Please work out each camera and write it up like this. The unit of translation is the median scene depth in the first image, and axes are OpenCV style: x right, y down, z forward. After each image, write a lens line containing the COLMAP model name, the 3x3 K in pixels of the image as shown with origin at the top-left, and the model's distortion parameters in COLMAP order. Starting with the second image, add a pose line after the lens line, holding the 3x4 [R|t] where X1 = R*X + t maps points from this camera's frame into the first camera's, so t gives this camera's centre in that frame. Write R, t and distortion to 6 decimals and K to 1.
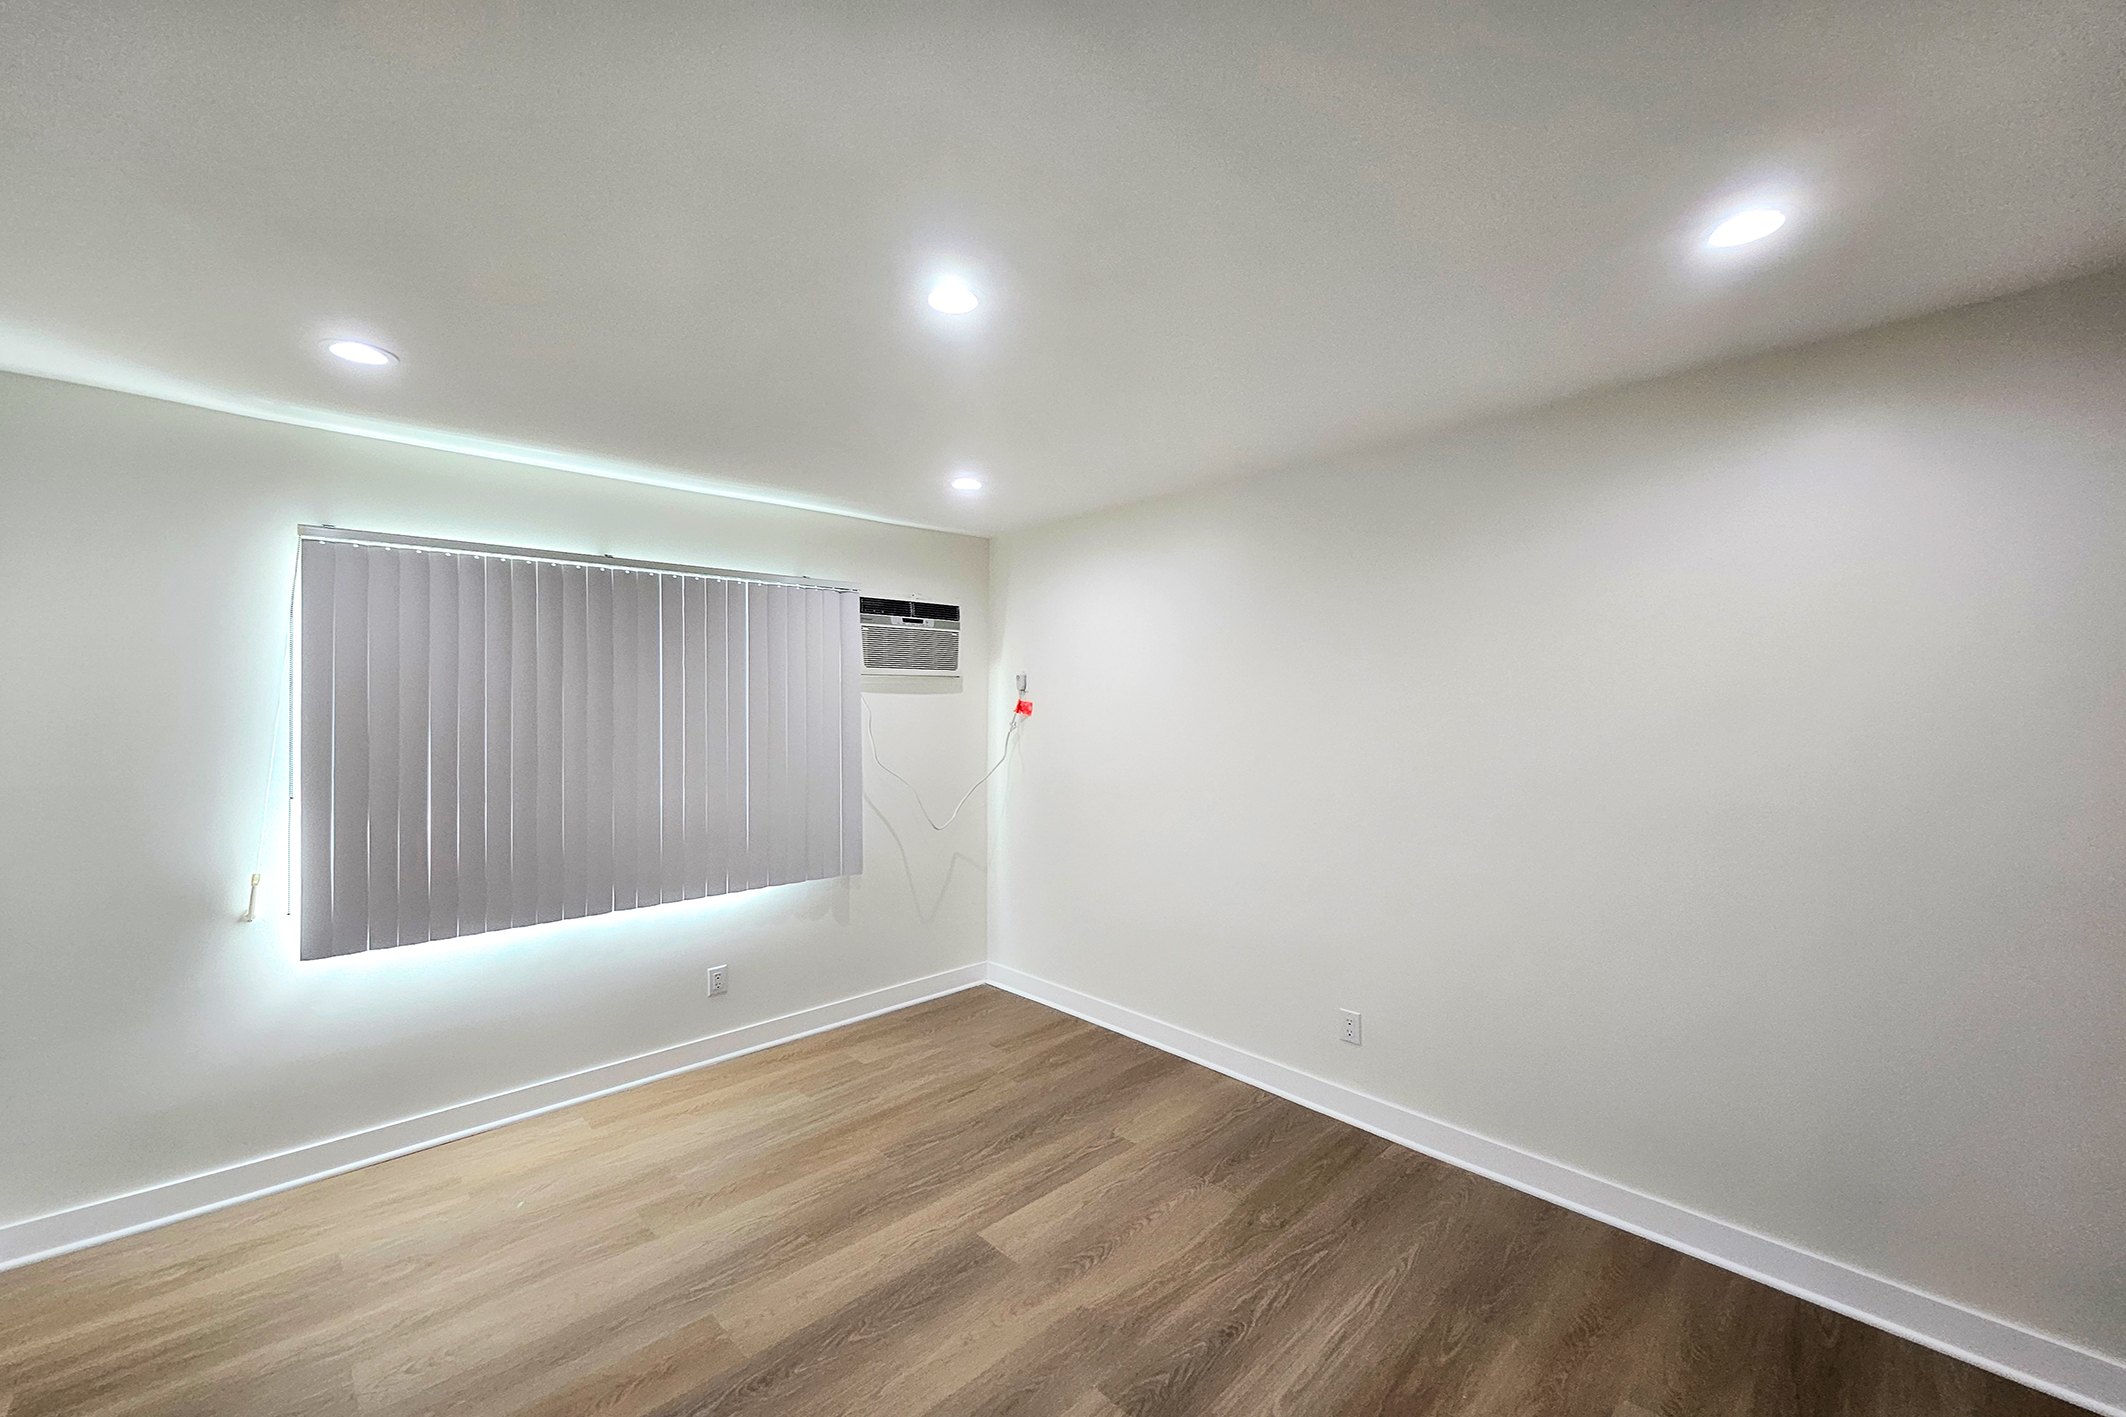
lens RADIAL K [[835.4, 0, 1051.8], [0, 835.4, 698.4], [0, 0, 1]] dist [0.006956, -0.003790]
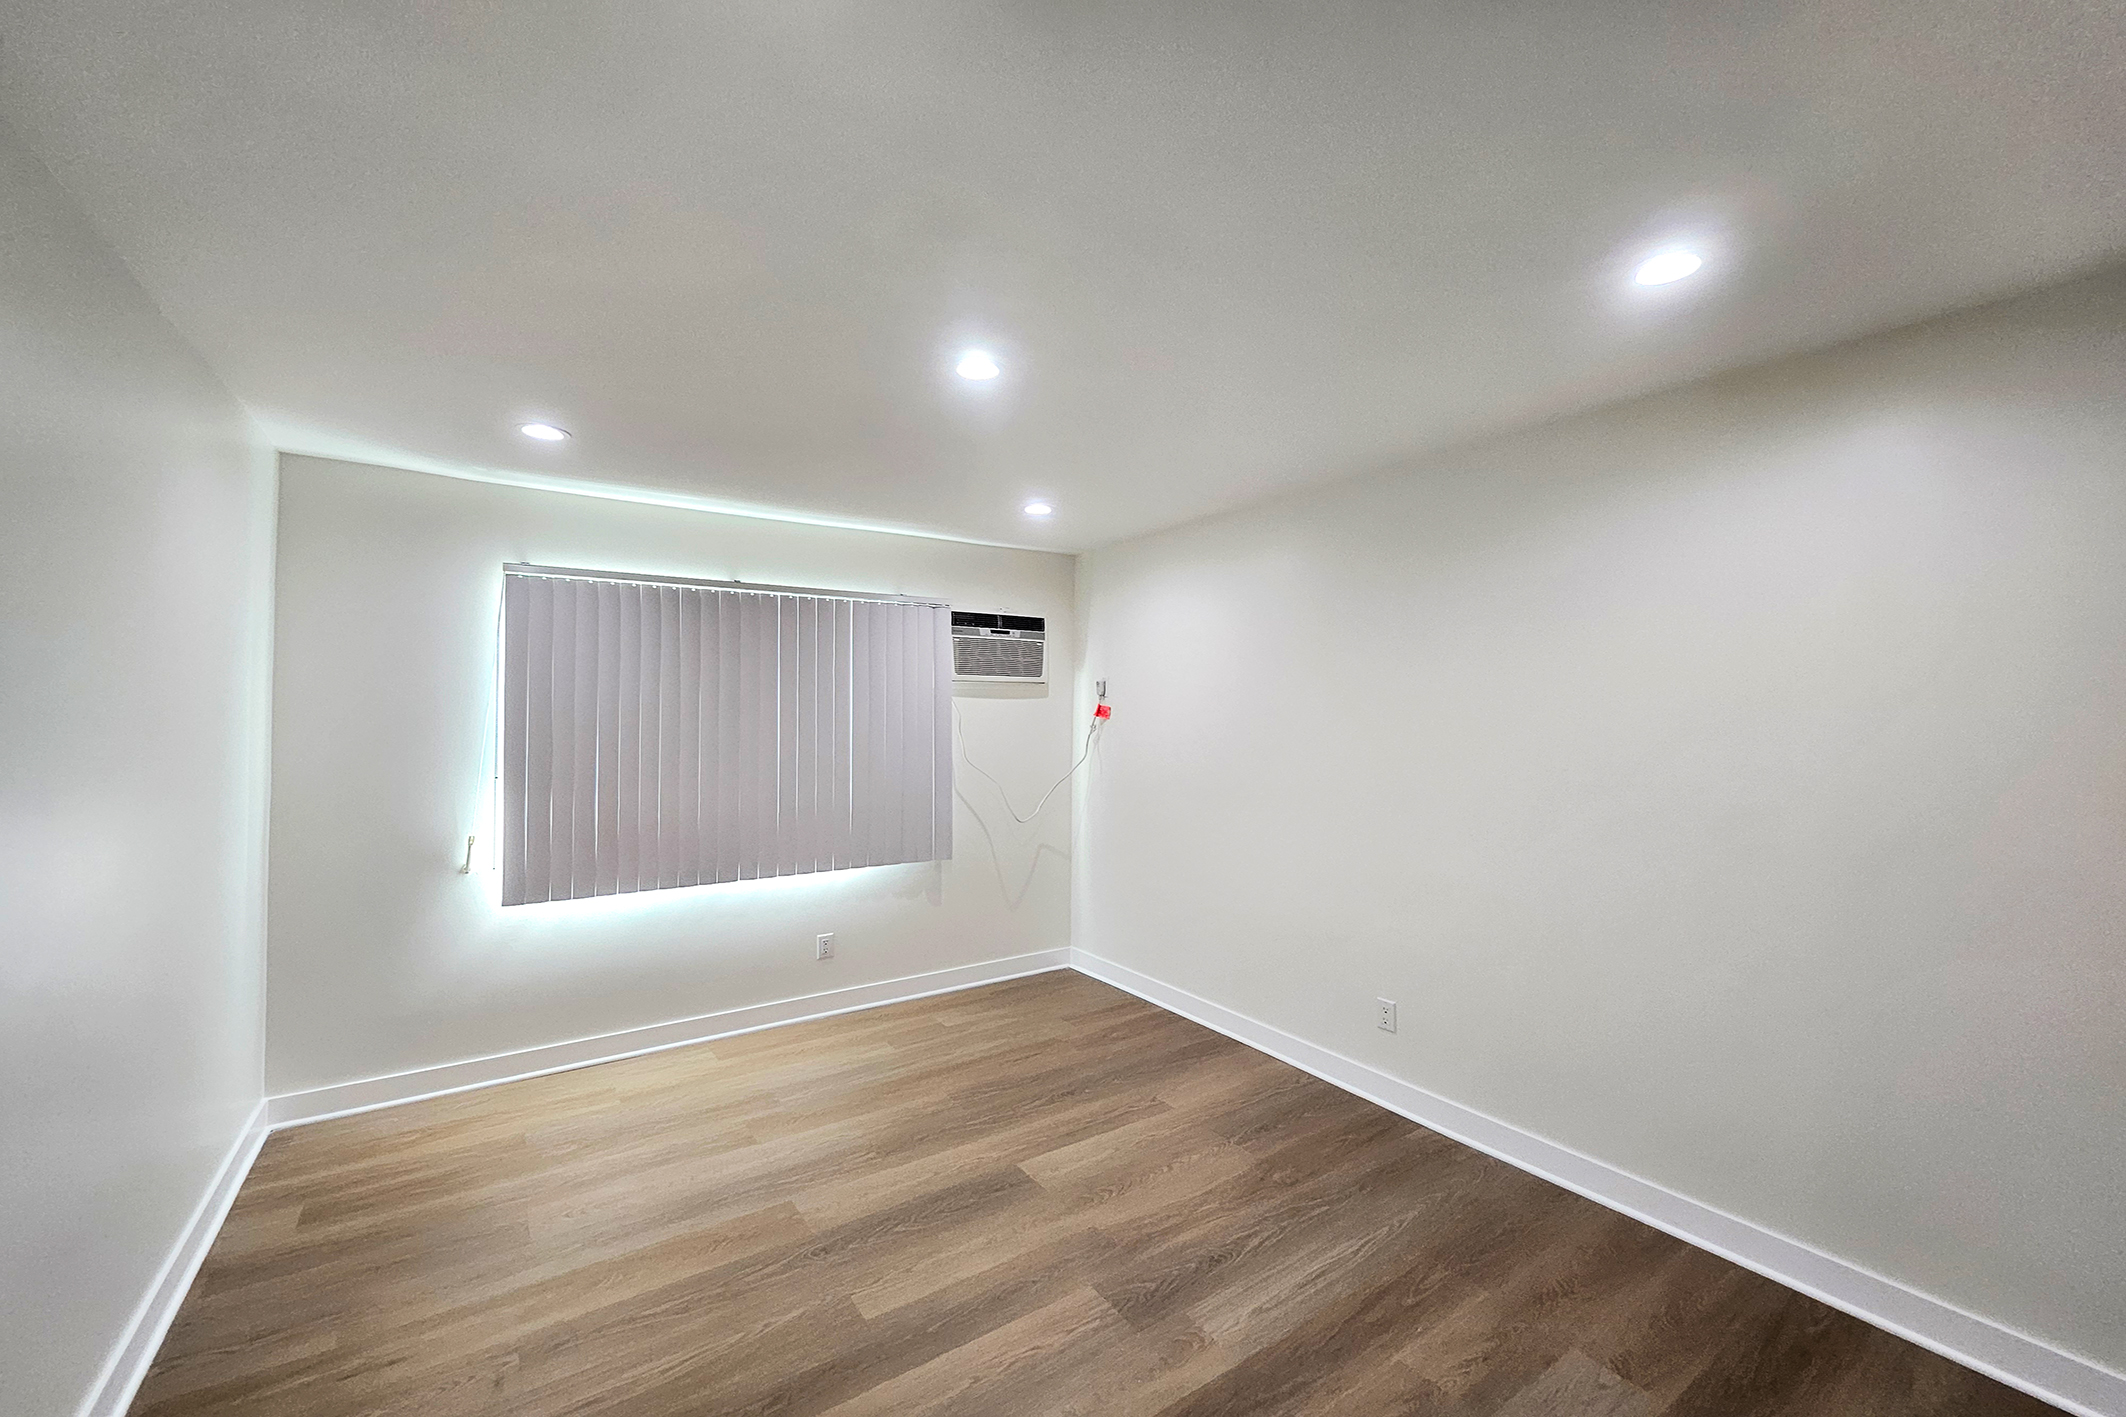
lens RADIAL K [[835.4, 0, 1058.7], [0, 835.4, 699.9], [0, 0, 1]] dist [0.006956, -0.003790]
pose [[0.987557, 0.001962, -0.157251, 0.129784], [-0.003075, 0.999972, -0.006839, 0.006066], [0.157233, 0.007237, 0.987535, -0.117696]]
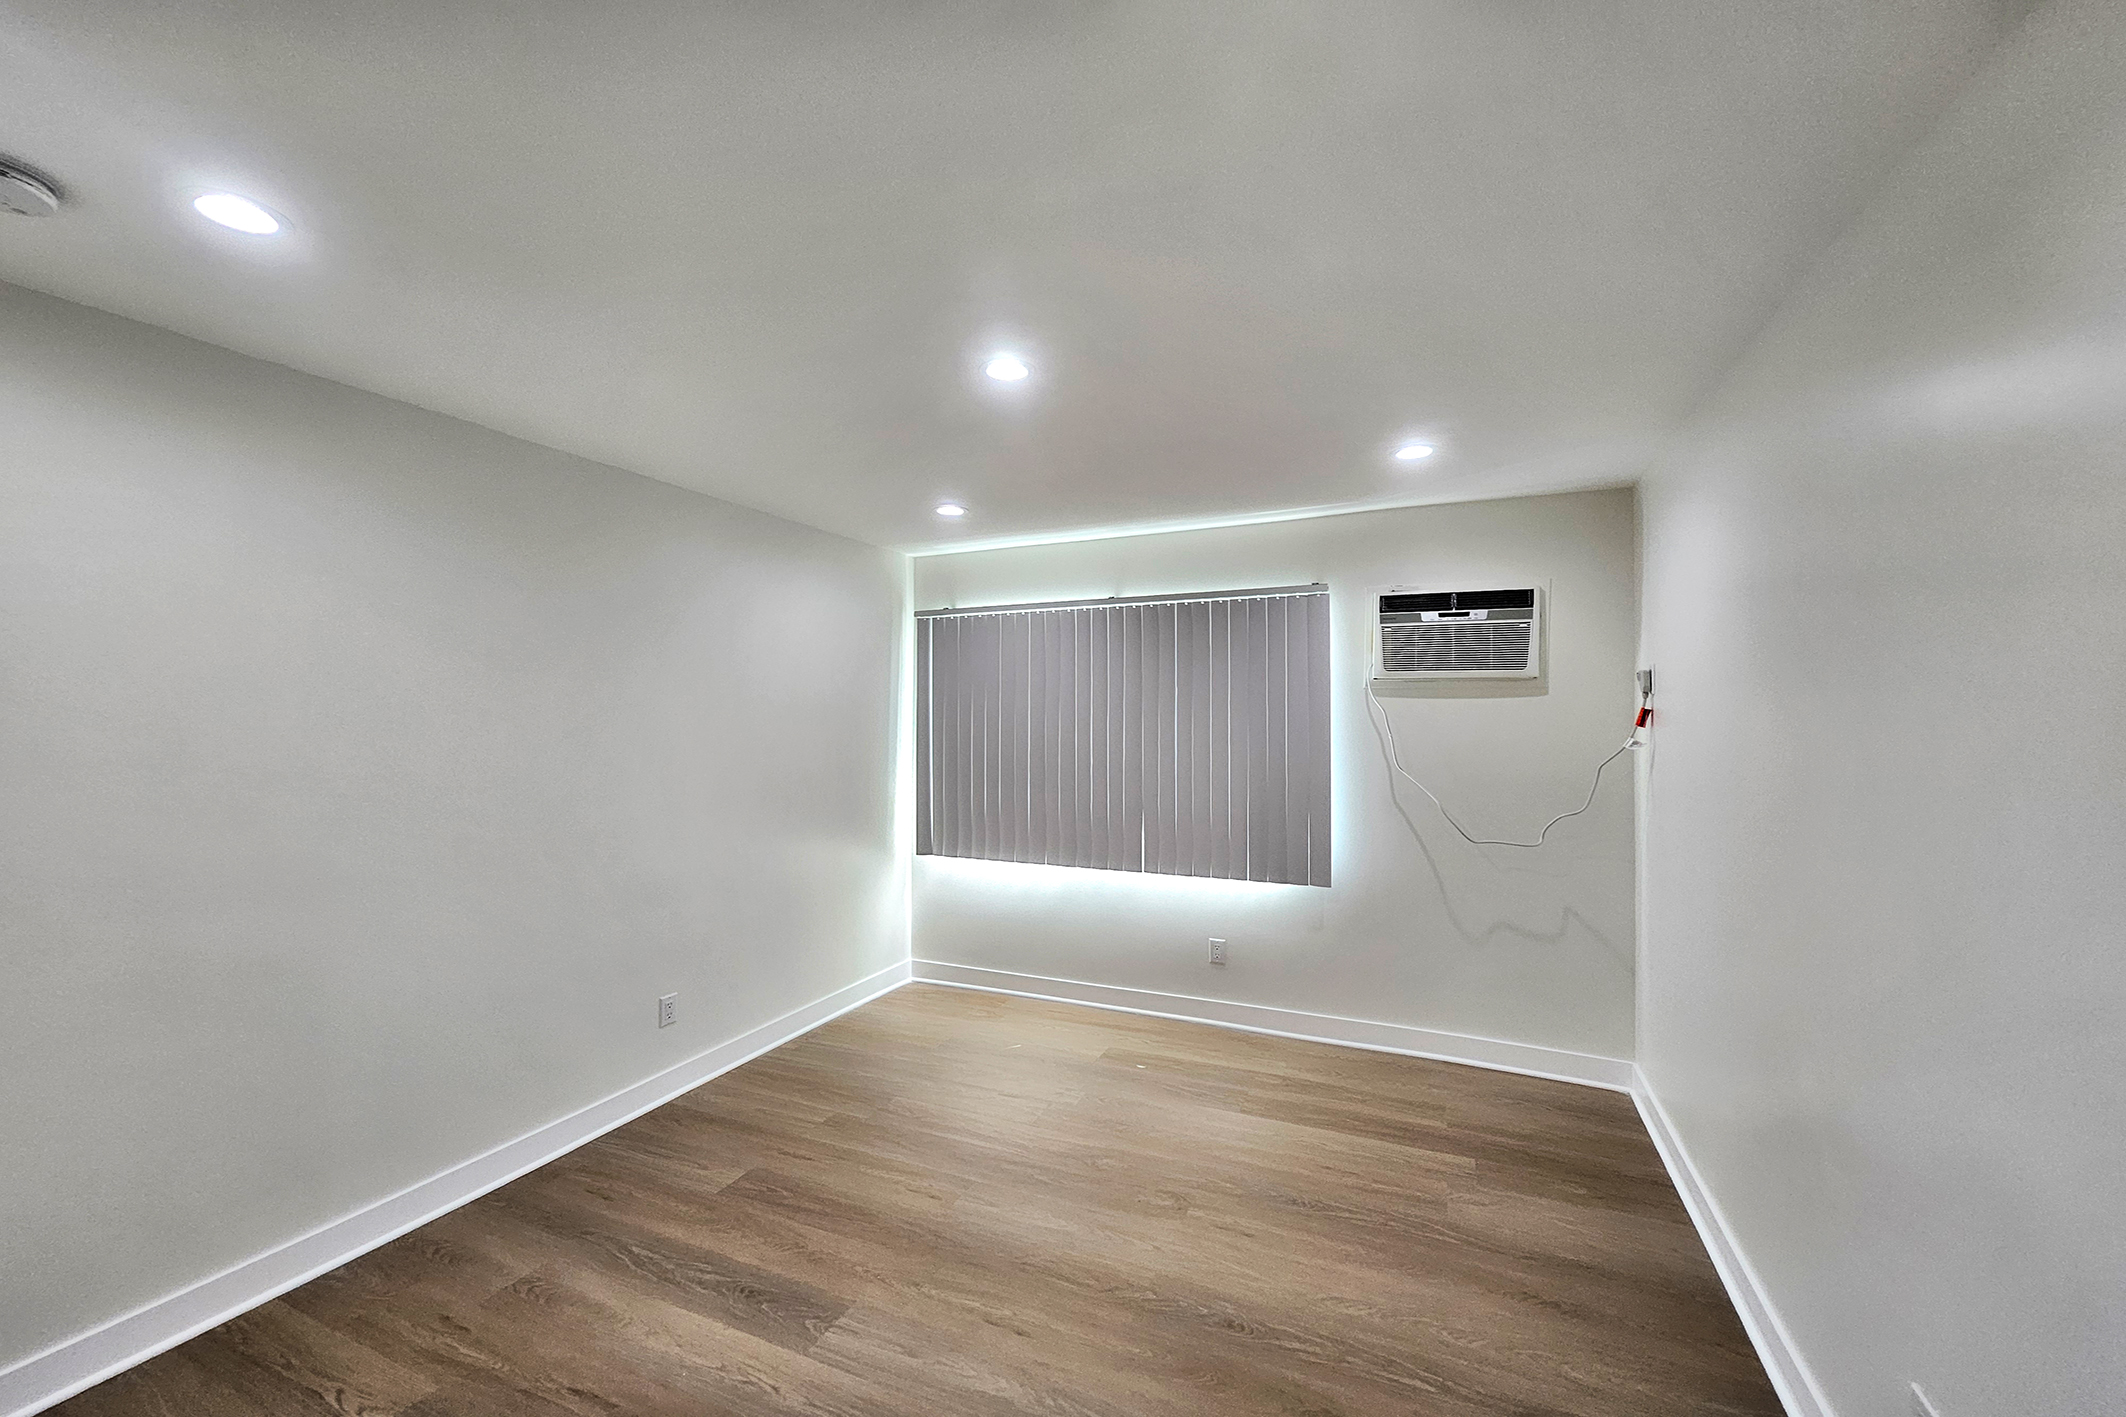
lens RADIAL K [[835.4, 0, 1054.7], [0, 835.4, 712.0], [0, 0, 1]] dist [0.006956, -0.003790]
pose [[0.390265, -0.003057, -0.920698, 0.723711], [0.001870, 0.999995, -0.002528, 0.013863], [0.920701, -0.000735, 0.390269, 0.444784]]
